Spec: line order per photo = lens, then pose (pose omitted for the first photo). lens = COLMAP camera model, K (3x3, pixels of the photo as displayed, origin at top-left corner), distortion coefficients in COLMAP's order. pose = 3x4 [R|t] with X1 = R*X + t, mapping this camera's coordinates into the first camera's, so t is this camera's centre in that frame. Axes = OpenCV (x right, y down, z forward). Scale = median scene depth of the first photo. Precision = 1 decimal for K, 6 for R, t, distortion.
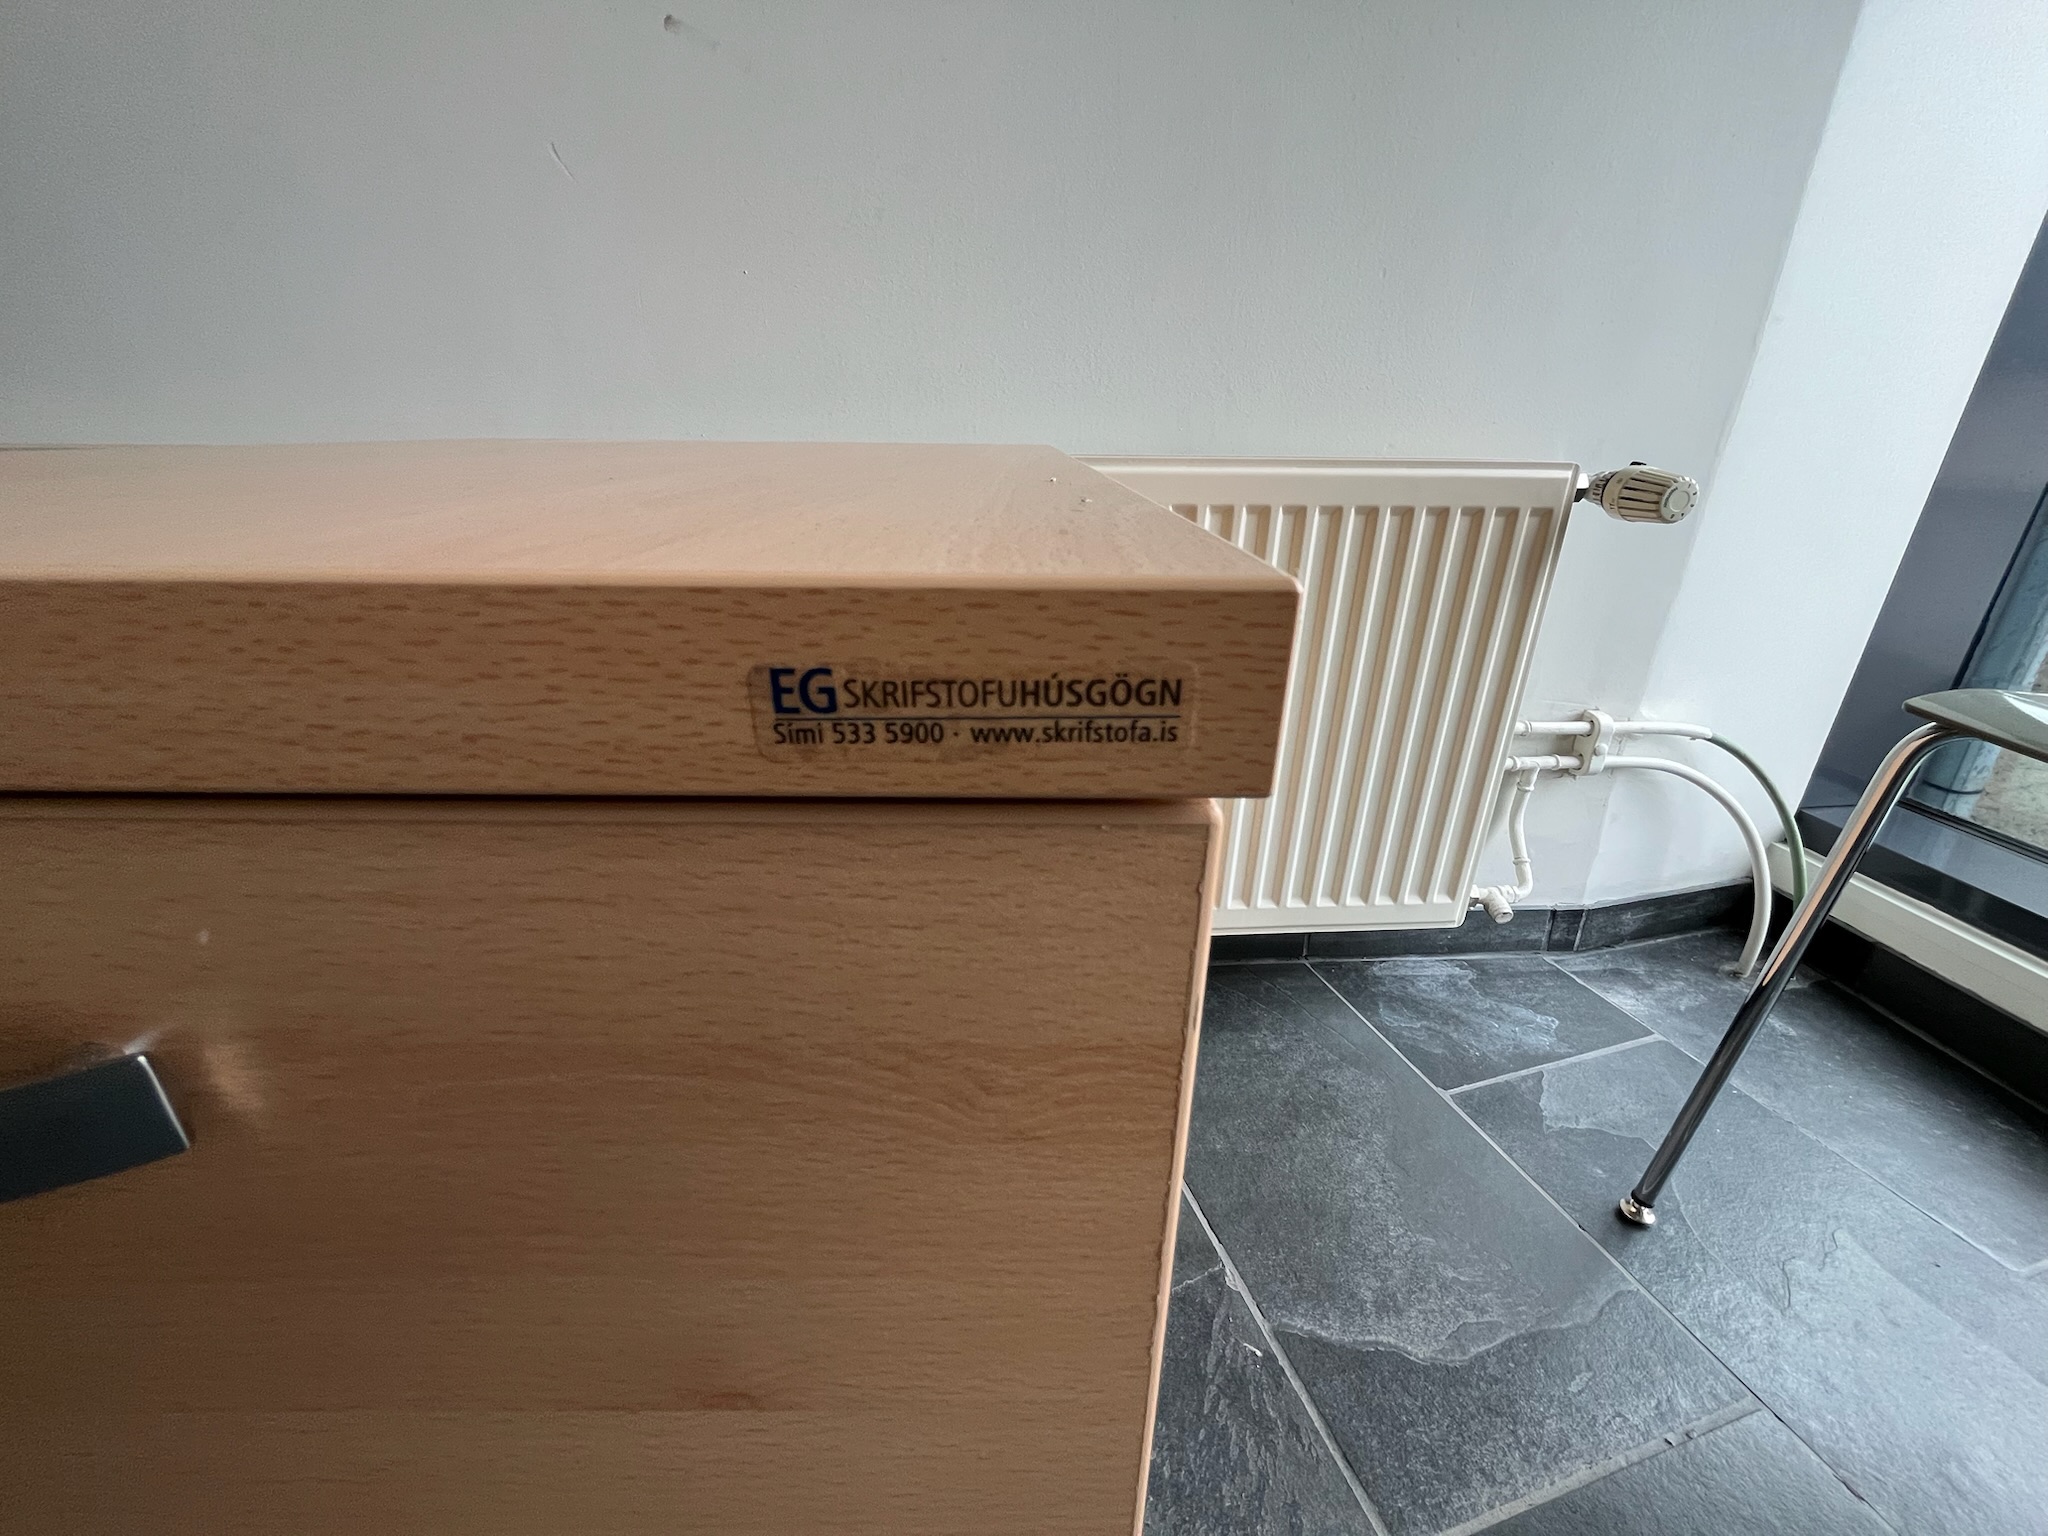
lens RADIAL K [[822.7, 0, 1025.6], [0, 822.7, 769.7], [0, 0, 1]] dist [-0.000716, -0.000951]
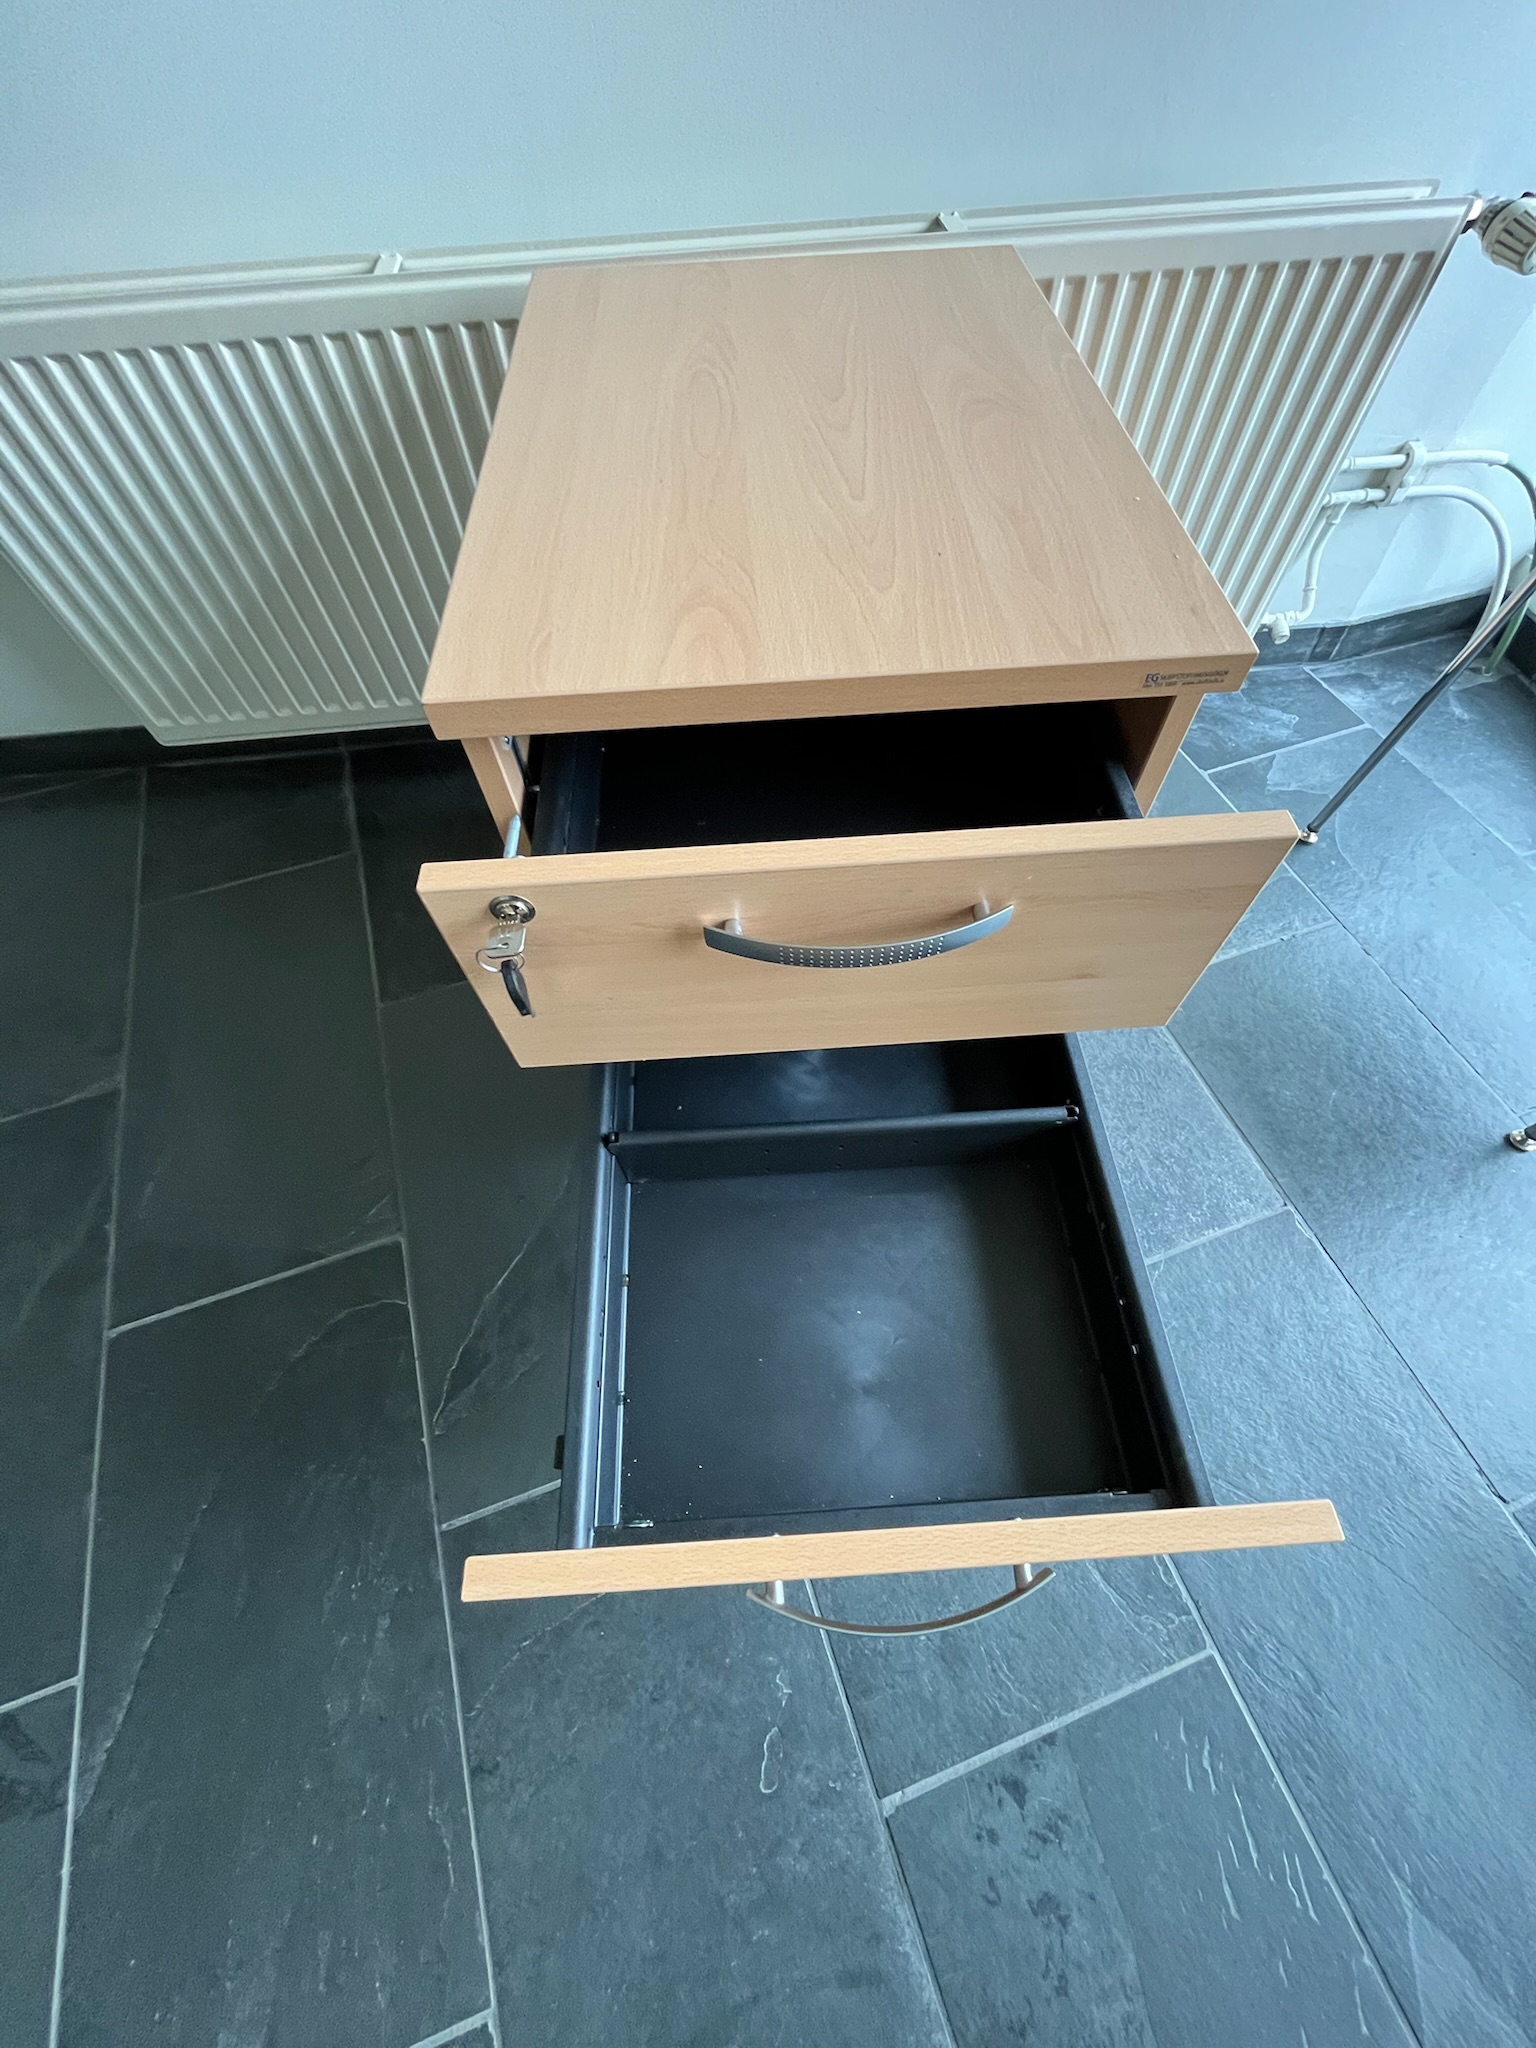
lens RADIAL K [[822.7, 0, 772.2], [0, 822.7, 1024.8], [0, 0, 1]] dist [-0.000716, -0.000951]
pose [[0.998467, -0.053232, -0.015135, -0.237867], [0.052040, 0.810038, 0.584064, -0.127524], [-0.018831, -0.583956, 0.811567, -0.400043]]
